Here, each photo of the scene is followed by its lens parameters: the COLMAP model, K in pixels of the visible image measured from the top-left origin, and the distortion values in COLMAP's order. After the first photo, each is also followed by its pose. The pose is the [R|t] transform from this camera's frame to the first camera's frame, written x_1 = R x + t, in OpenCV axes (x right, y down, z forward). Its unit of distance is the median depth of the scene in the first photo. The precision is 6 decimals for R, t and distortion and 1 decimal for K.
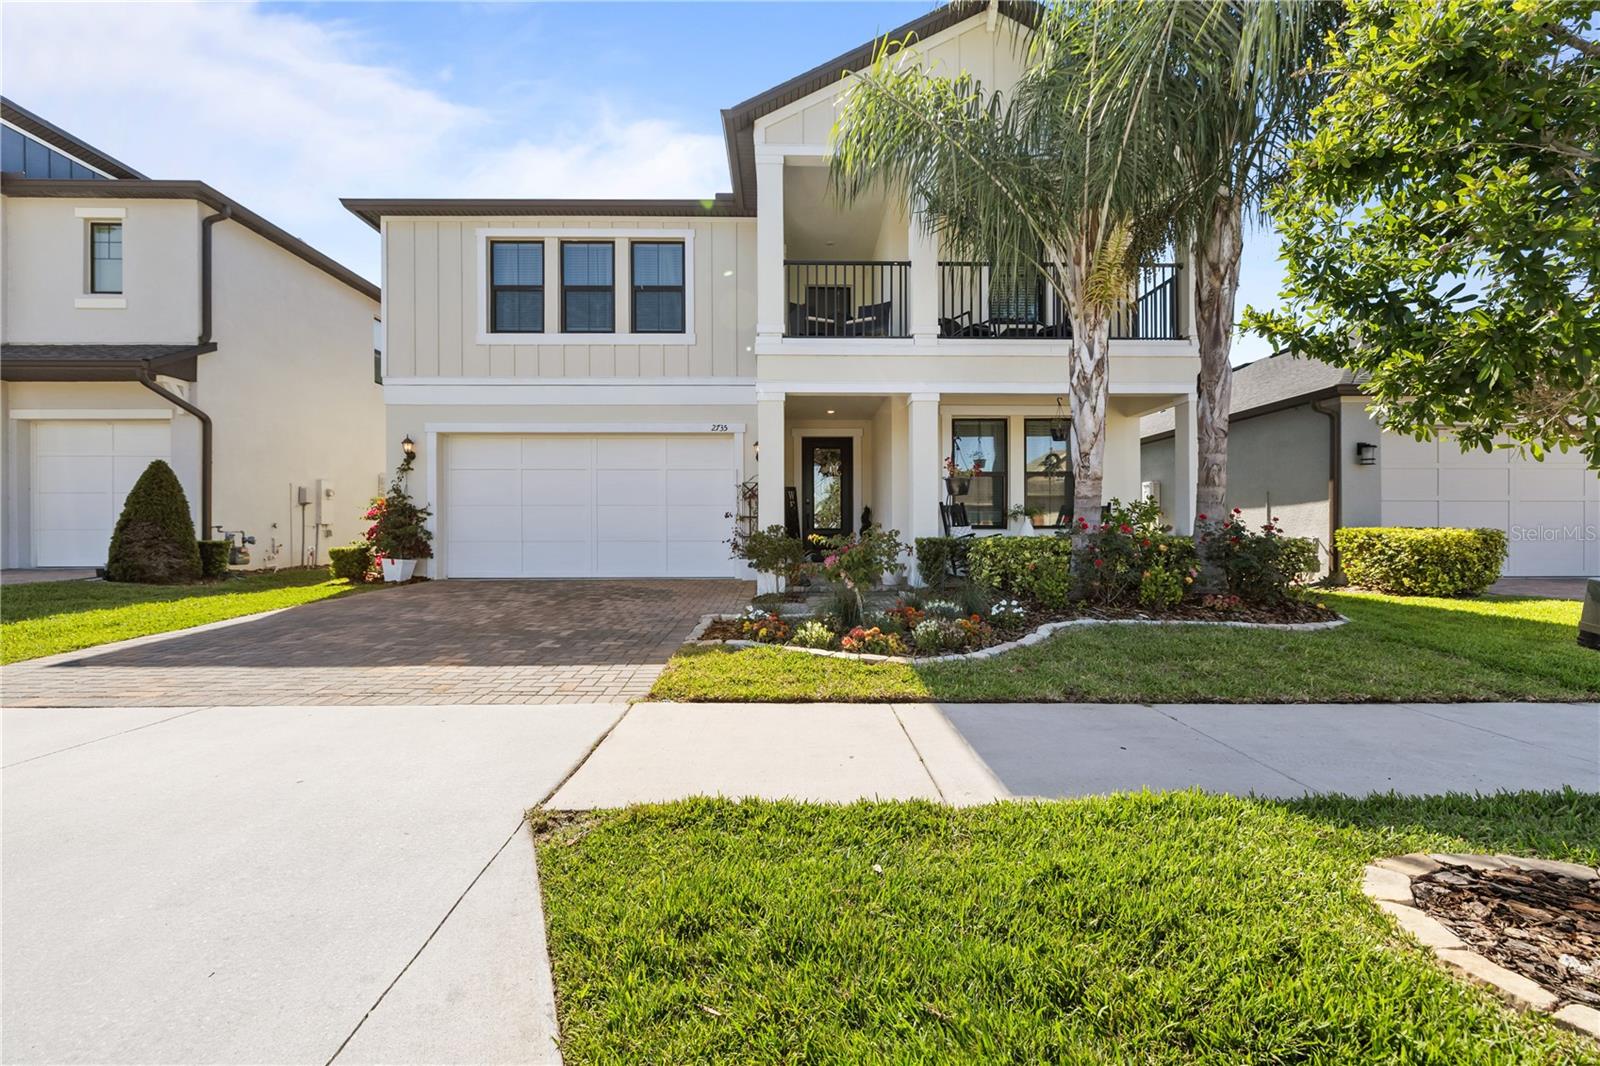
lens RADIAL K [[652.8, 0, 800.0], [0, 652.8, 533.0], [0, 0, 1]] dist [-0.000099, -0.000038]
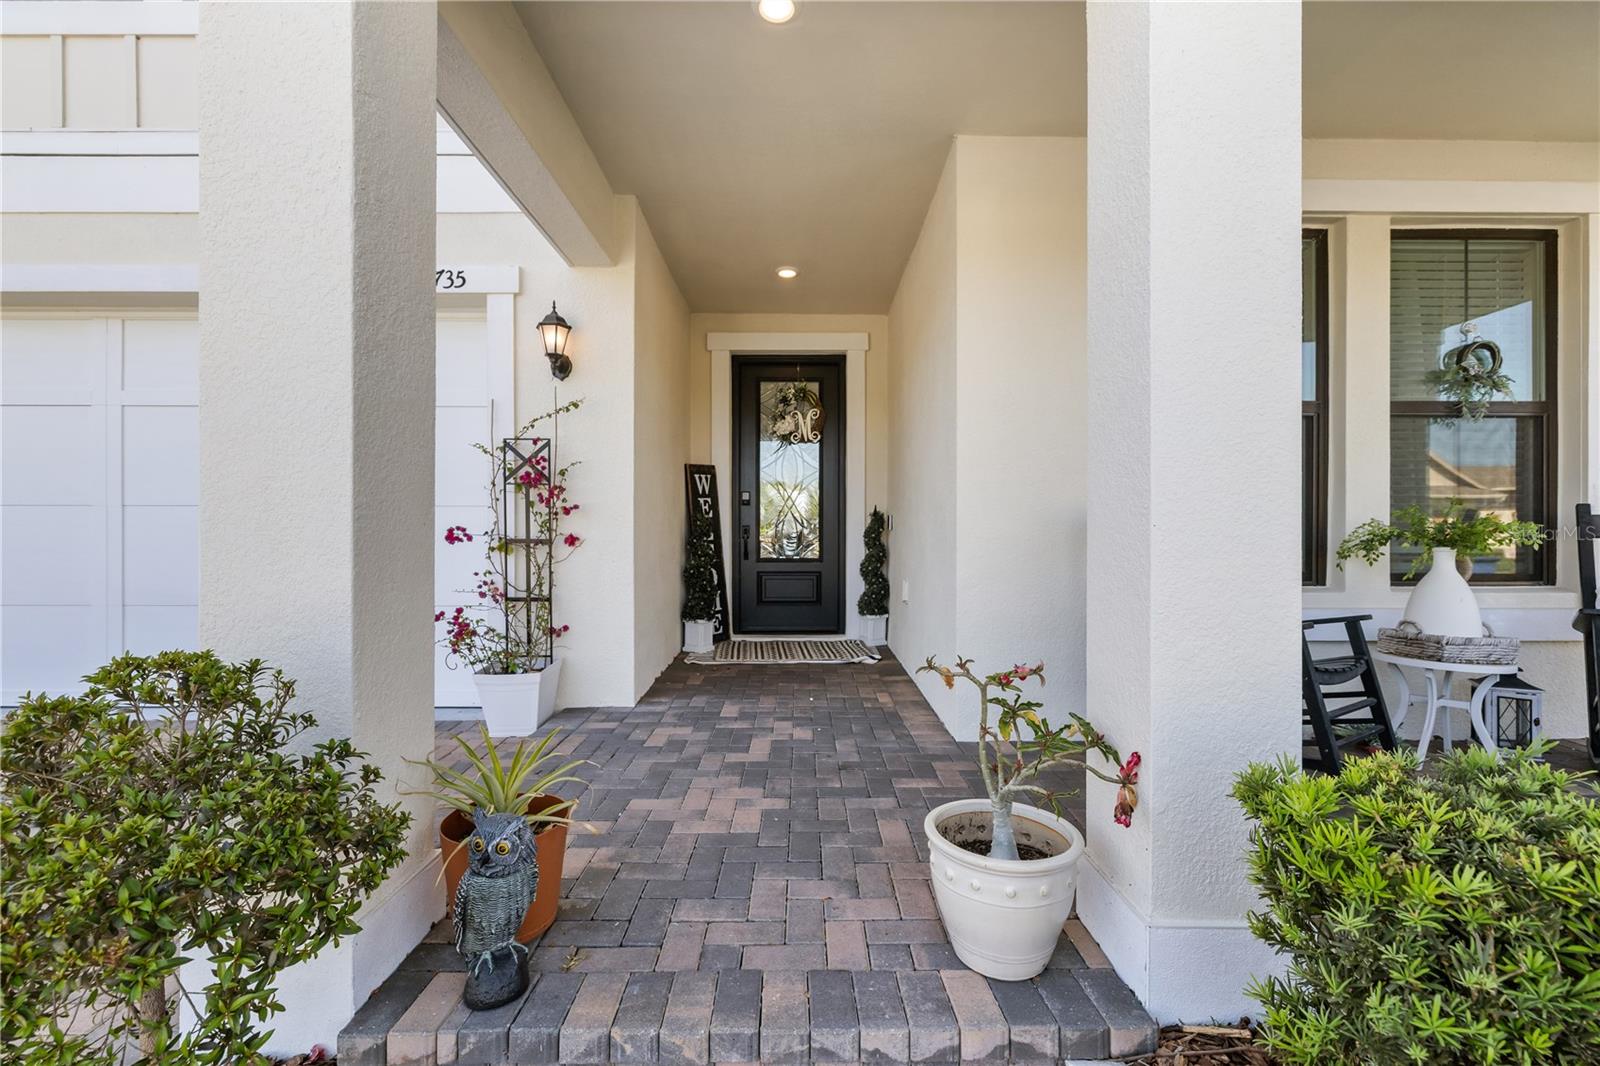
lens RADIAL K [[652.8, 0, 800.0], [0, 652.8, 533.0], [0, 0, 1]] dist [-0.000099, -0.000038]
pose [[0.999971, 0.006288, -0.004403, 0.061935], [-0.006317, 0.999959, -0.006556, -0.026920], [0.004362, 0.006584, 0.999969, 0.662153]]
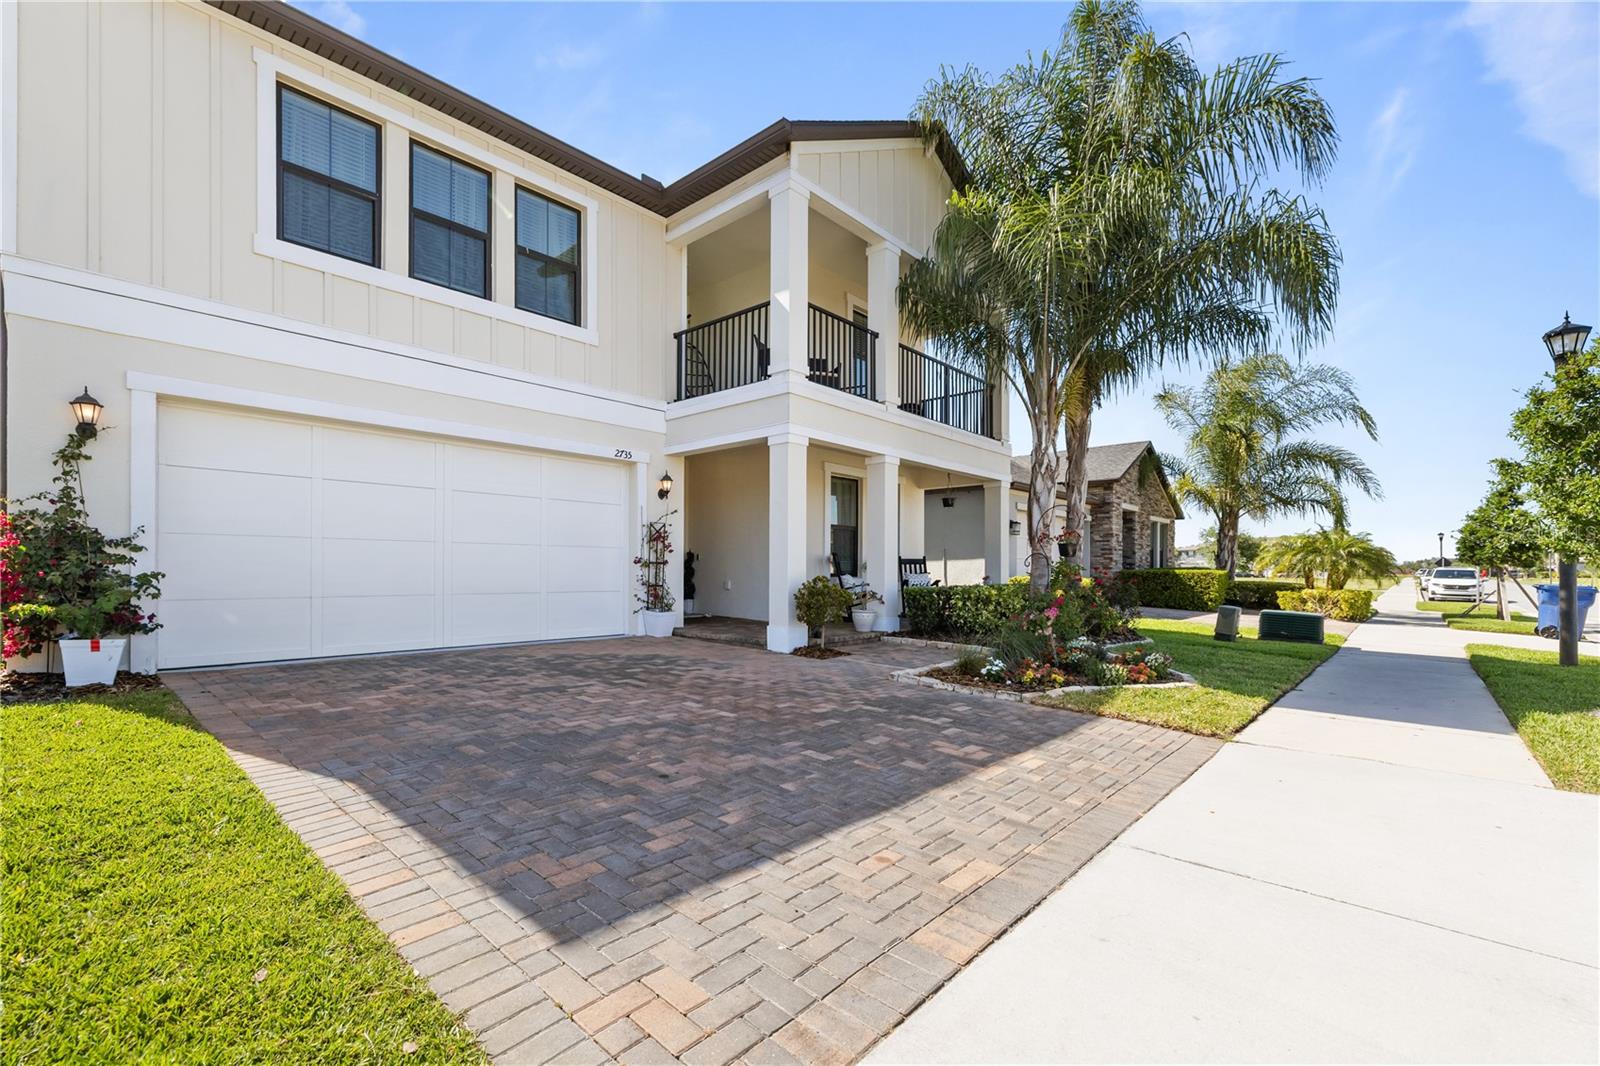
lens RADIAL K [[690.9, 0, 799.0], [0, 690.9, 563.6], [0, 0, 1]] dist [-0.001407, -0.000215]
pose [[0.681224, 0.013094, 0.731958, -0.603944], [-0.008996, 0.999914, -0.009516, -0.016213], [-0.732020, -0.000103, 0.681283, 0.242074]]
